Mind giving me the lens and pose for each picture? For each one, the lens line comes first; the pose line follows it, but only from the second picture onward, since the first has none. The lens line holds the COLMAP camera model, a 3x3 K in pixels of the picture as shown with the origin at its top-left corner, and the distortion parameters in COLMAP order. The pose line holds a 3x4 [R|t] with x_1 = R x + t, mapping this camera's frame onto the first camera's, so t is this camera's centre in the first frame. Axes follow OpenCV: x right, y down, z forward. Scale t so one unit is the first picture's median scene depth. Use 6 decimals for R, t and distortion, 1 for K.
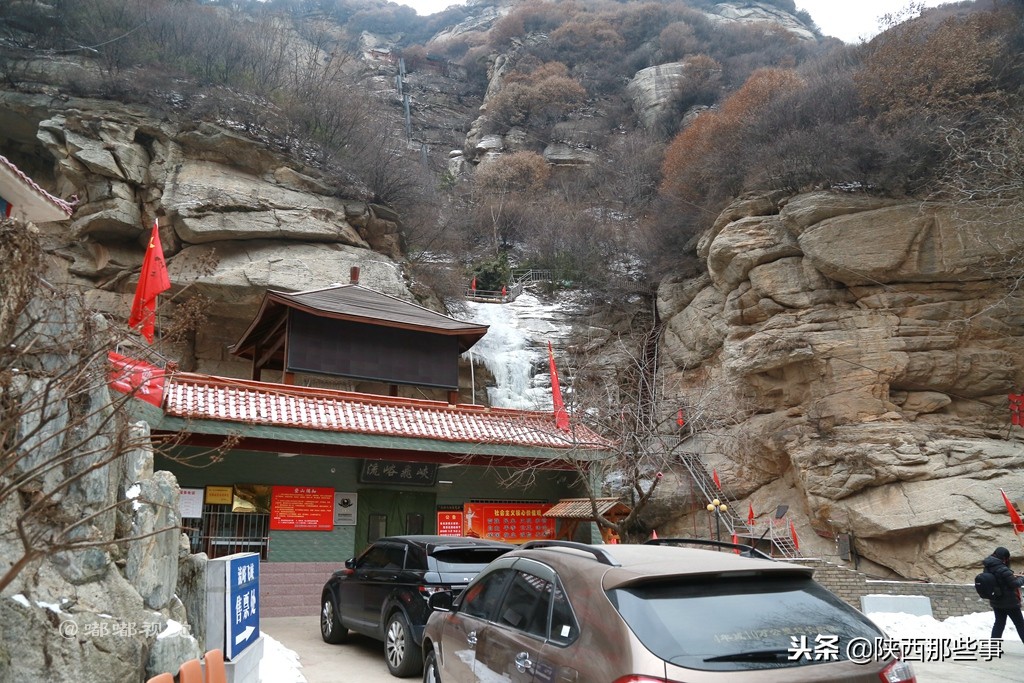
lens RADIAL K [[817.4, 0, 512.0], [0, 817.4, 341.5], [0, 0, 1]] dist [-0.138303, 0.113507]
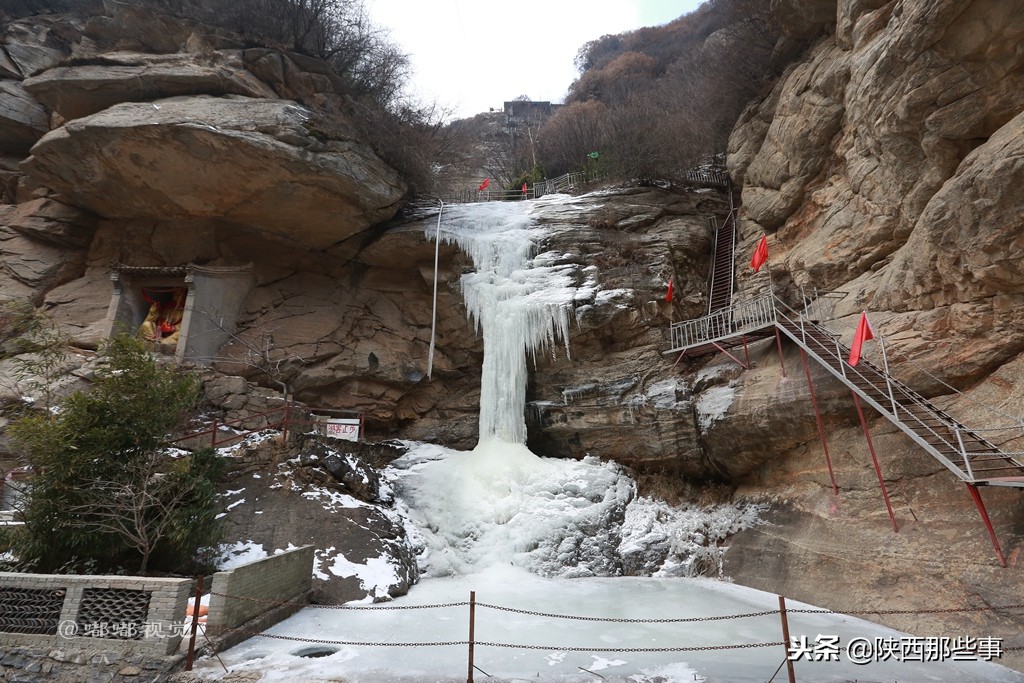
lens RADIAL K [[478.6, 0, 516.5], [0, 478.6, 368.2], [0, 0, 1]] dist [-0.087585, 0.047532]
pose [[0.943051, -0.090224, -0.320178, 0.148710], [0.080798, 0.995818, -0.042634, 0.171215], [0.322686, 0.014337, 0.946398, 0.692004]]
